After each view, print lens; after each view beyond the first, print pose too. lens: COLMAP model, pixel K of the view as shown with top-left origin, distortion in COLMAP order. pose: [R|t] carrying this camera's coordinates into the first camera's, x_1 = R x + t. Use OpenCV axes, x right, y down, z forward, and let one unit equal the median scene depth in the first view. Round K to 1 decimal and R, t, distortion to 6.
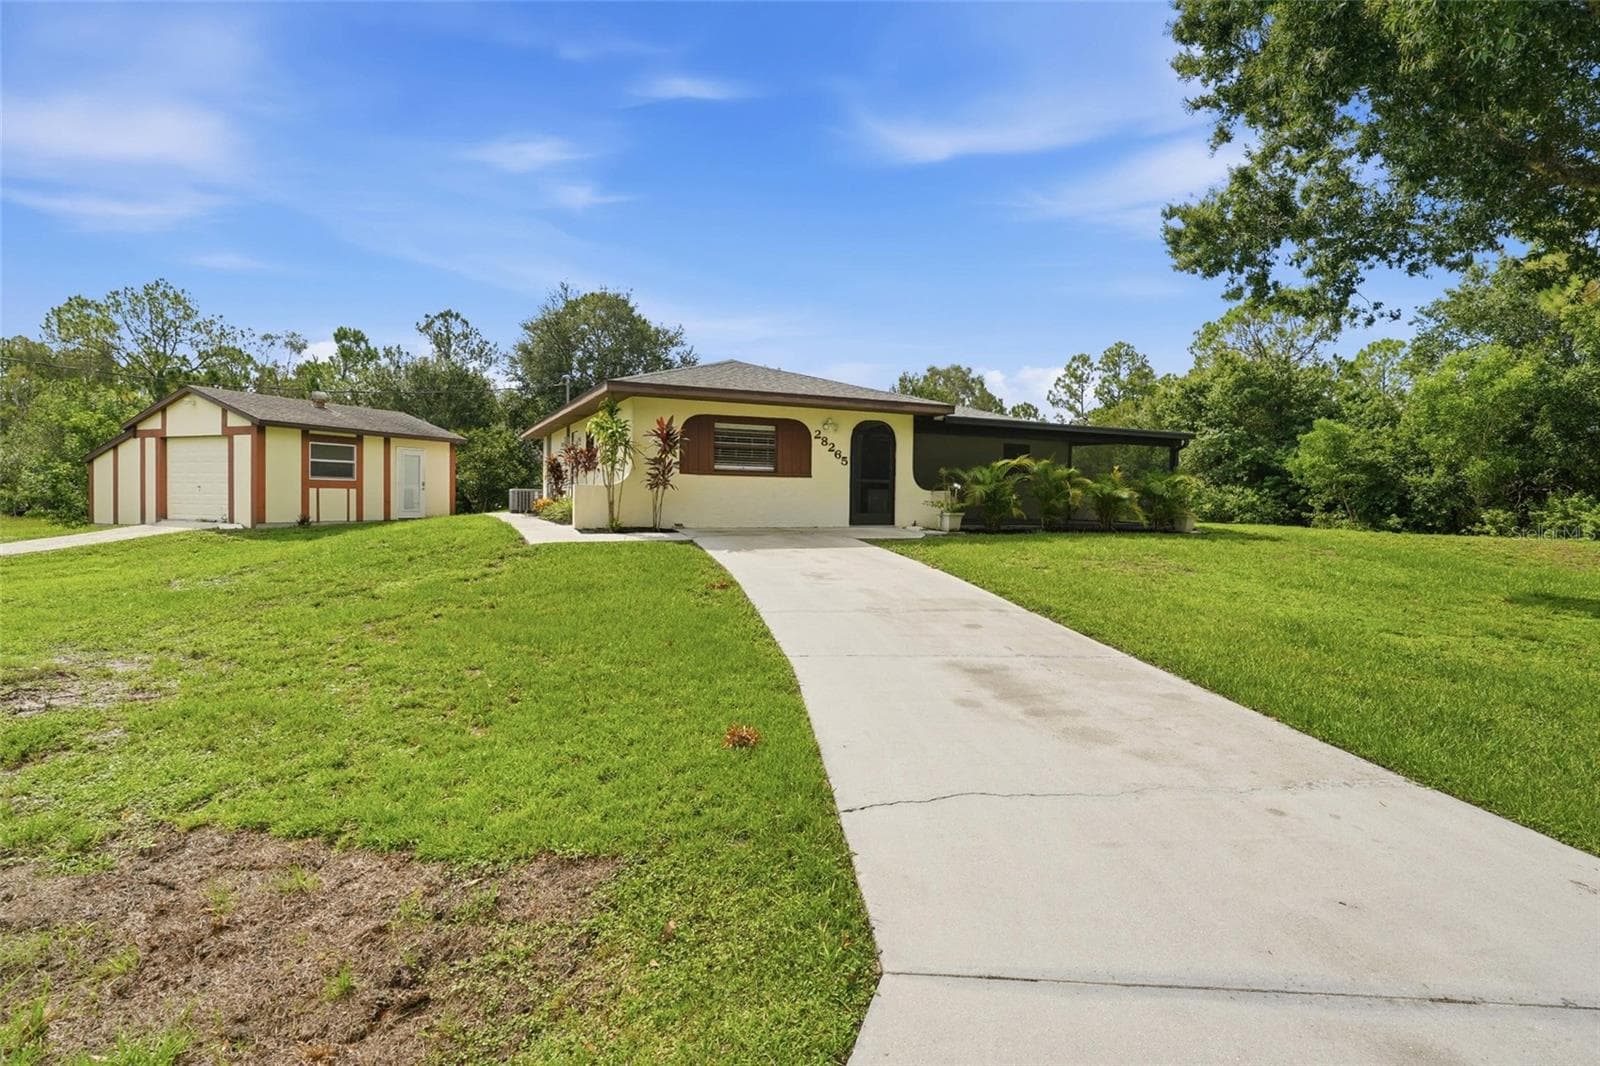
lens RADIAL K [[770.0, 0, 801.6], [0, 770.0, 504.3], [0, 0, 1]] dist [0.000995, 0.000476]
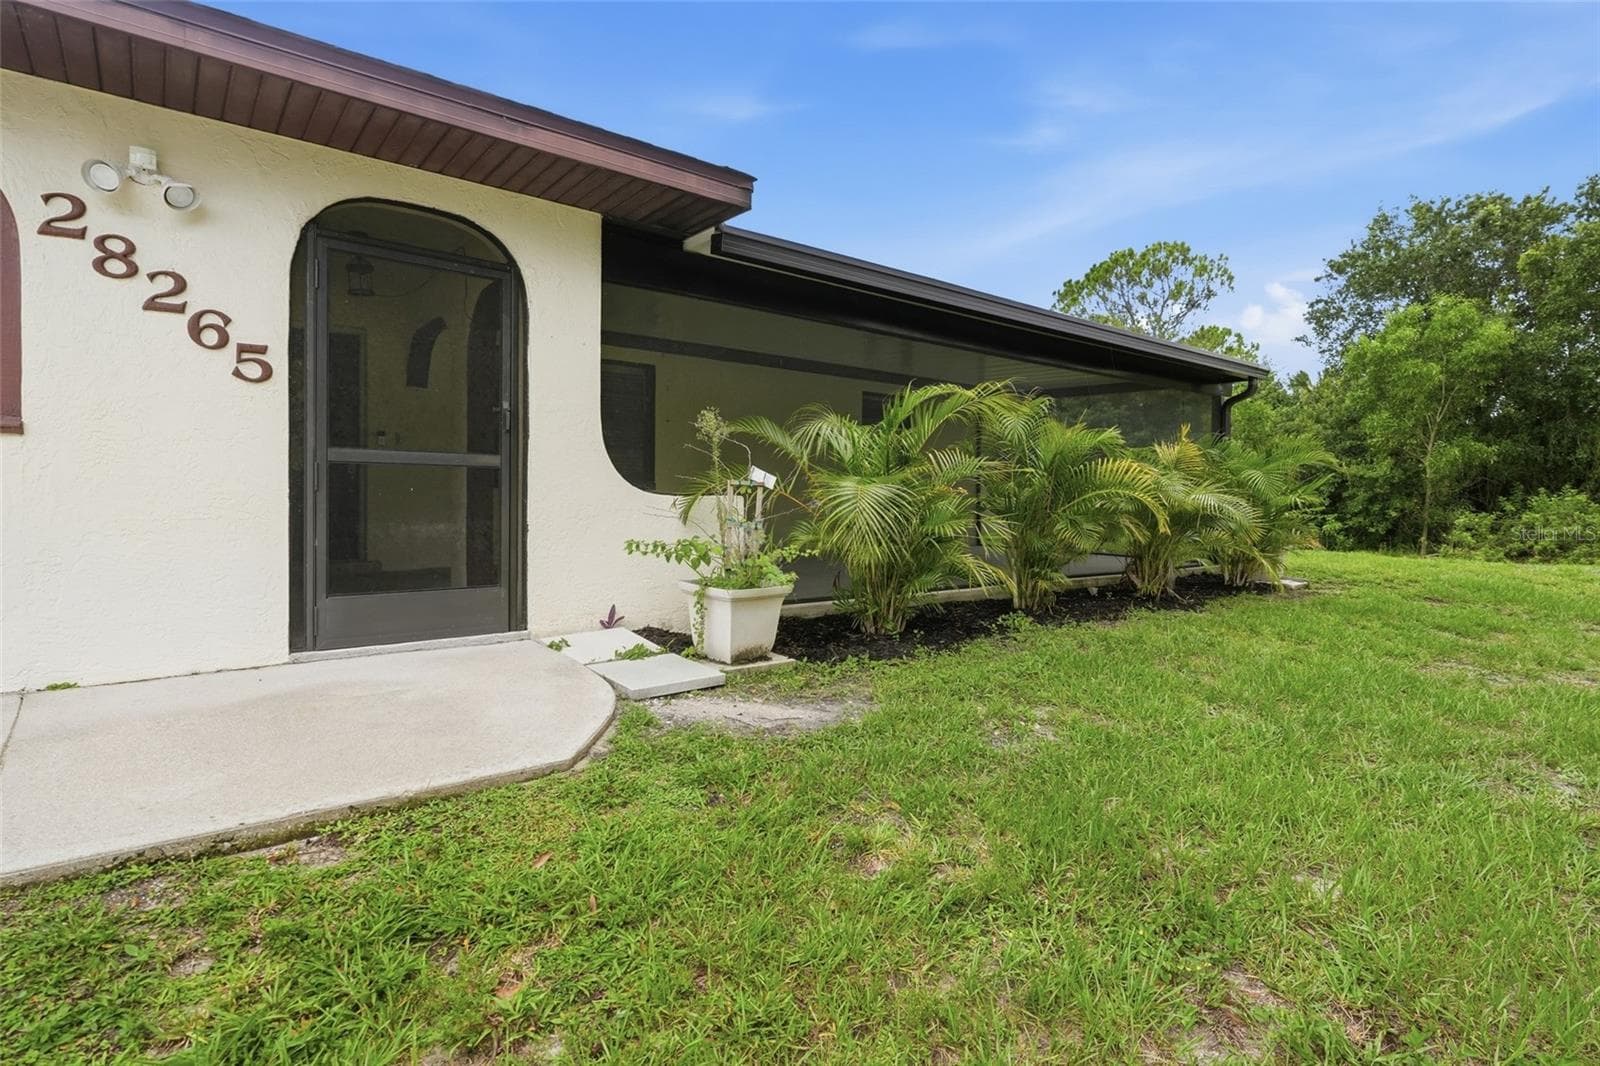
lens RADIAL K [[770.0, 0, 801.6], [0, 770.0, 504.3], [0, 0, 1]] dist [0.000995, 0.000476]
pose [[0.971042, -0.007601, 0.238787, 0.150529], [0.006111, 0.999957, 0.006984, -0.016657], [-0.238830, -0.005322, 0.971047, 0.734217]]
